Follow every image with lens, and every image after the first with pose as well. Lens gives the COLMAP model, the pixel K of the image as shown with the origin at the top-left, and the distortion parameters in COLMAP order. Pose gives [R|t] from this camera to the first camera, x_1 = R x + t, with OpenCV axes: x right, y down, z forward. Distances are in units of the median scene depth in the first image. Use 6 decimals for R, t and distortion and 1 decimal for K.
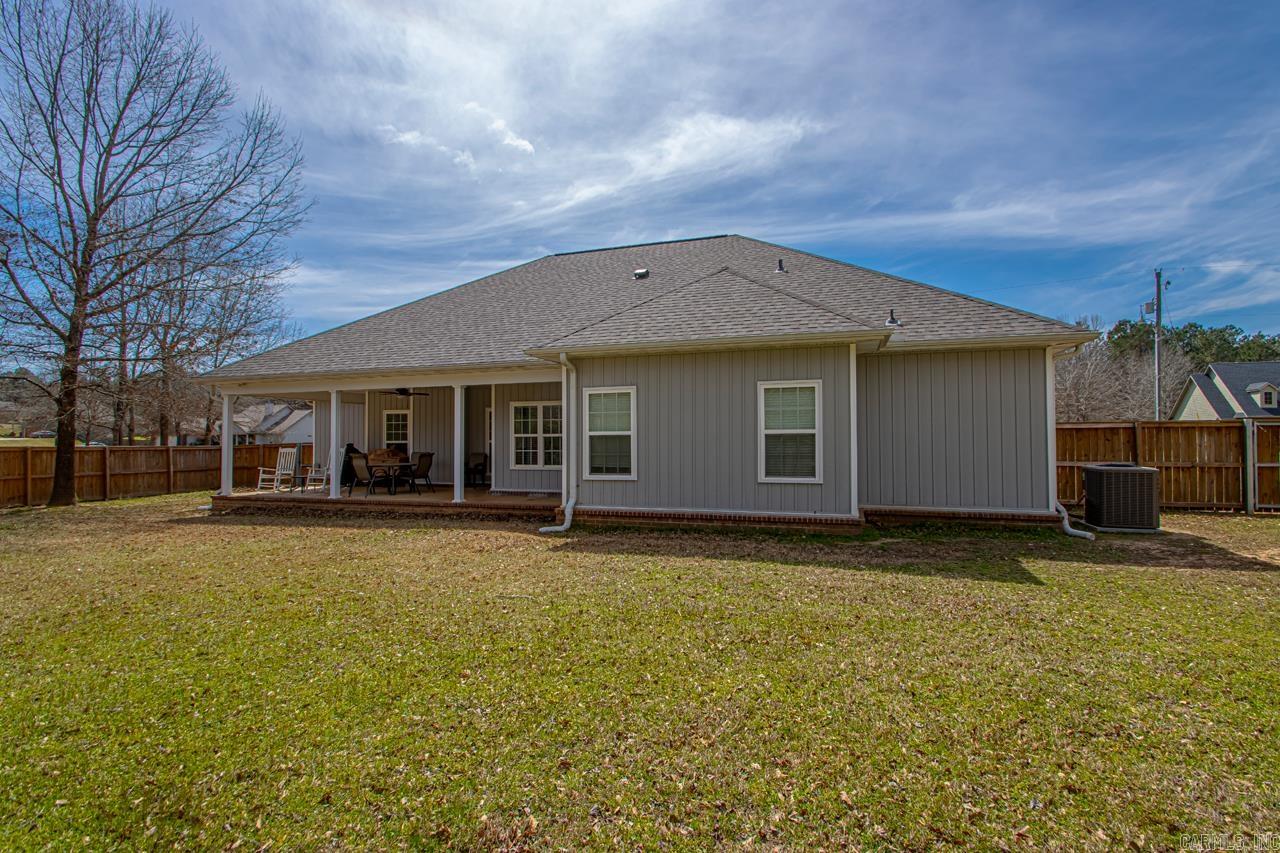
lens RADIAL K [[606.4, 0, 654.0], [0, 606.4, 424.8], [0, 0, 1]] dist [0.001372, 0.000258]
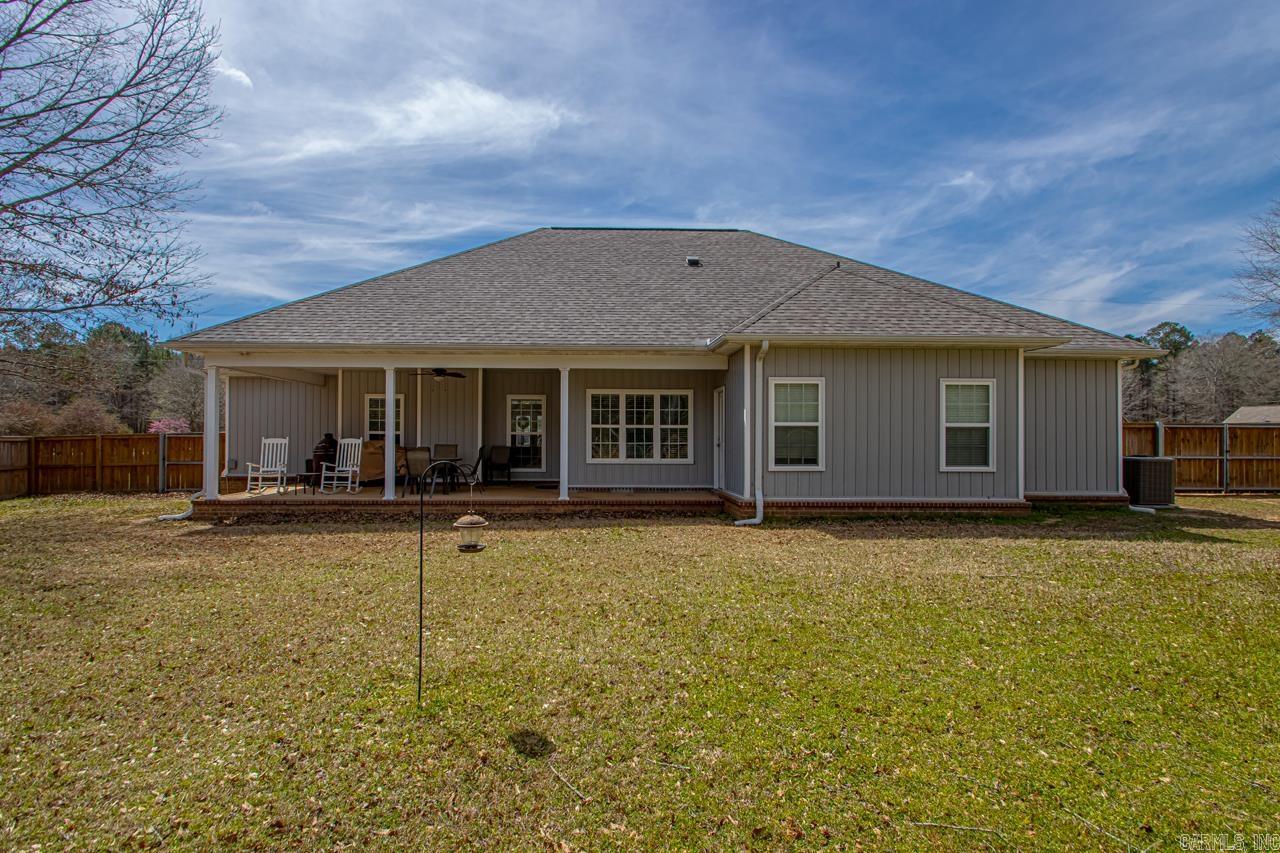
lens RADIAL K [[642.5, 0, 614.6], [0, 642.5, 433.5], [0, 0, 1]] dist [0.002426, 0.000066]
pose [[0.940377, 0.011818, 0.339930, -0.517992], [-0.017574, 0.999749, 0.013860, 0.014603], [-0.339681, -0.019007, 0.940349, 0.081916]]
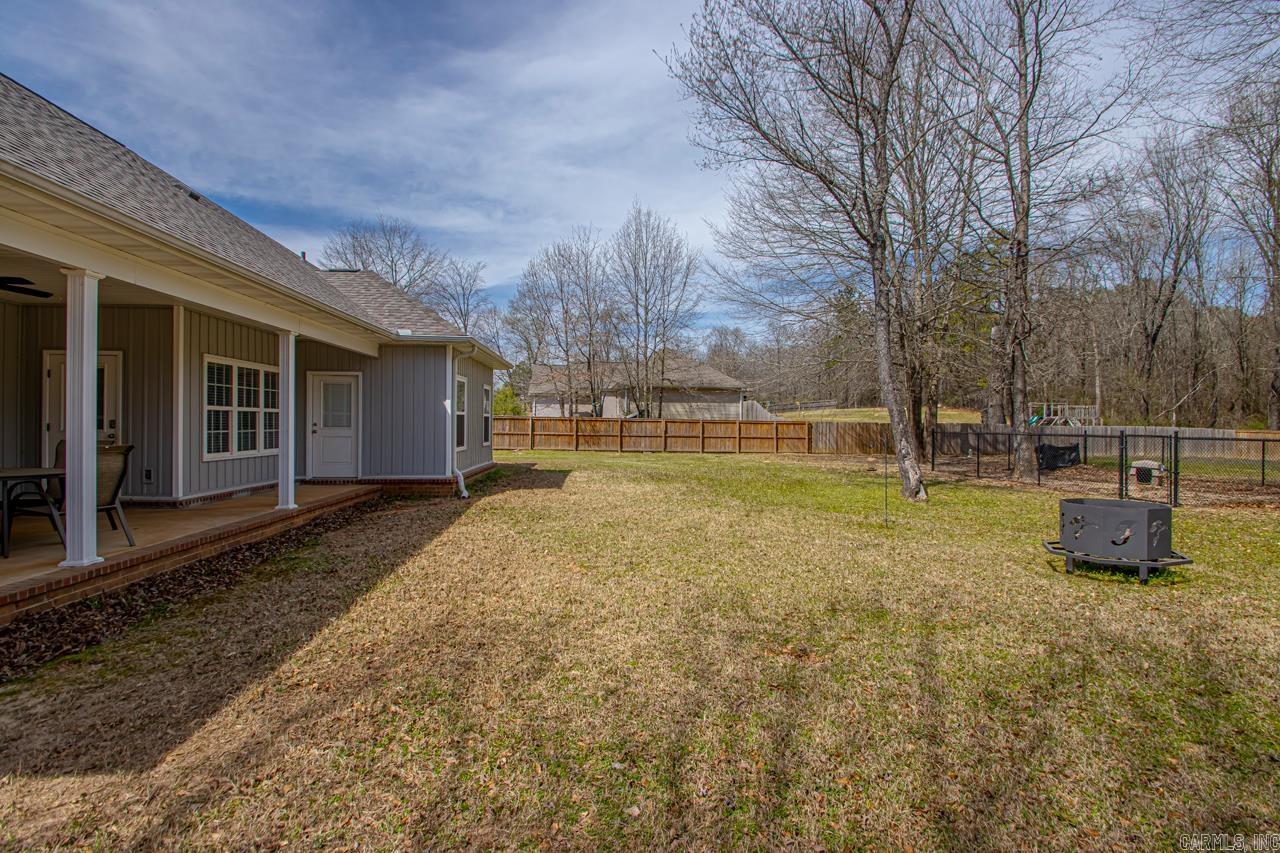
lens RADIAL K [[590.6, 0, 650.7], [0, 590.6, 428.5], [0, 0, 1]] dist [0.015288, -0.018183]
pose [[-0.396575, -0.004981, 0.917989, -0.967982], [-0.027201, 0.999610, -0.006327, 0.030502], [-0.917599, -0.027480, -0.396556, 0.809939]]
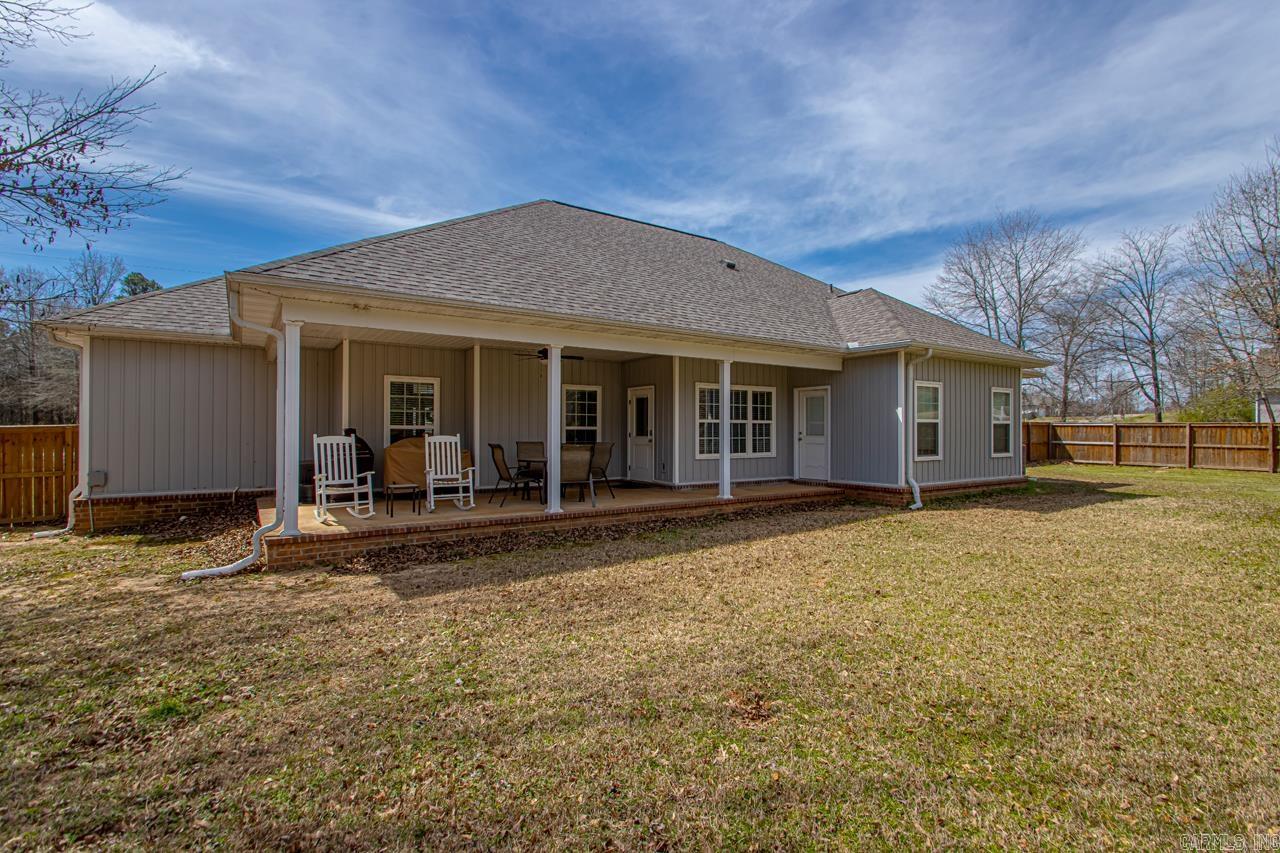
lens RADIAL K [[590.6, 0, 650.7], [0, 590.6, 428.5], [0, 0, 1]] dist [0.015288, -0.018183]
pose [[0.596905, 0.009684, 0.802253, -0.947659], [-0.023280, 0.999715, 0.005253, 0.025648], [-0.801974, -0.021812, 0.596960, 0.537904]]
